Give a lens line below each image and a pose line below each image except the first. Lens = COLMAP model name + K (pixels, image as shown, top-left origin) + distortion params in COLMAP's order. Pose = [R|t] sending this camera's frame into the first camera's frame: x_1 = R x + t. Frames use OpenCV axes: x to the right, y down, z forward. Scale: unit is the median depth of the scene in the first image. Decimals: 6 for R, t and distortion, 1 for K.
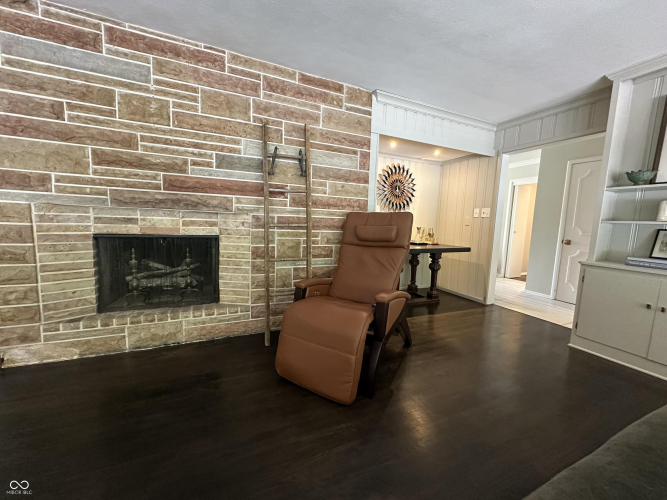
lens RADIAL K [[264.6, 0, 332.7], [0, 264.6, 251.2], [0, 0, 1]] dist [-0.000240, -0.000175]
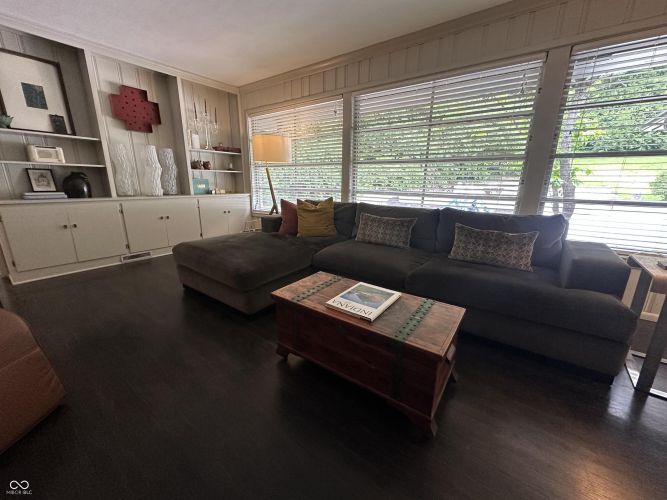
lens RADIAL K [[264.6, 0, 332.7], [0, 264.6, 248.0], [0, 0, 1]] dist [-0.000240, -0.000175]
pose [[-0.499841, -0.258667, 0.826590, -0.592588], [0.067072, 0.939936, 0.334696, -0.048326], [-0.863516, 0.222736, -0.452469, 0.380673]]
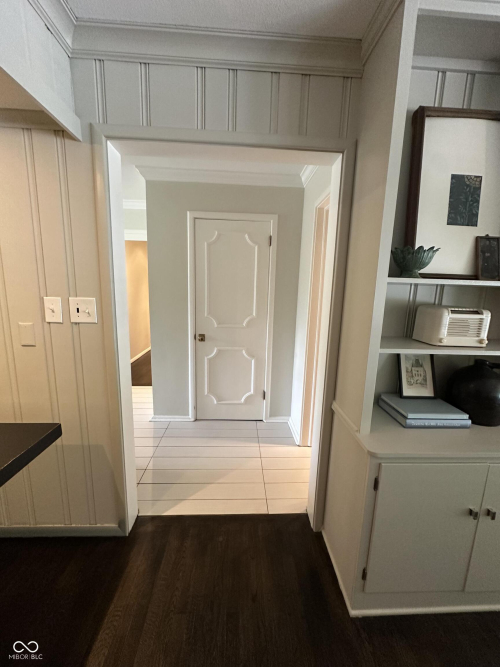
lens RADIAL K [[264.6, 0, 250.4], [0, 264.6, 333.6], [0, 0, 1]] dist [-0.000240, -0.000175]
pose [[0.365228, -0.184406, 0.912471, 0.524134], [0.088459, 0.982623, 0.163176, -0.239918], [-0.926706, 0.021120, 0.375194, 1.043977]]
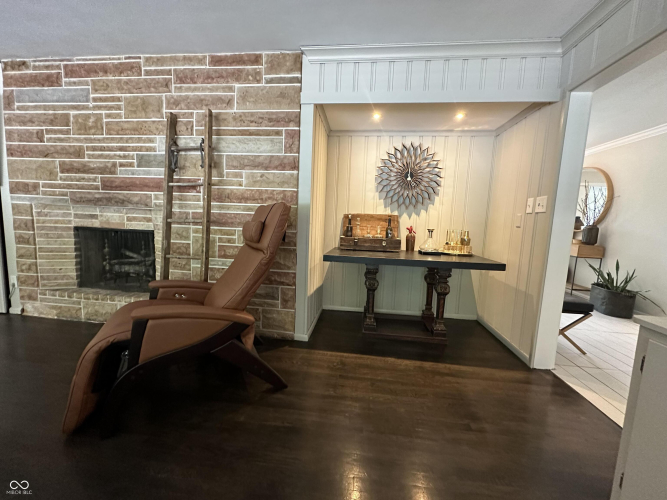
lens RADIAL K [[264.6, 0, 334.7], [0, 264.6, 251.6], [0, 0, 1]] dist [-0.000240, -0.000175]
pose [[0.858763, 0.057766, -0.509106, 0.773558], [-0.067923, 0.997690, -0.001371, -0.023126], [0.507851, 0.035757, 0.860703, 0.464797]]
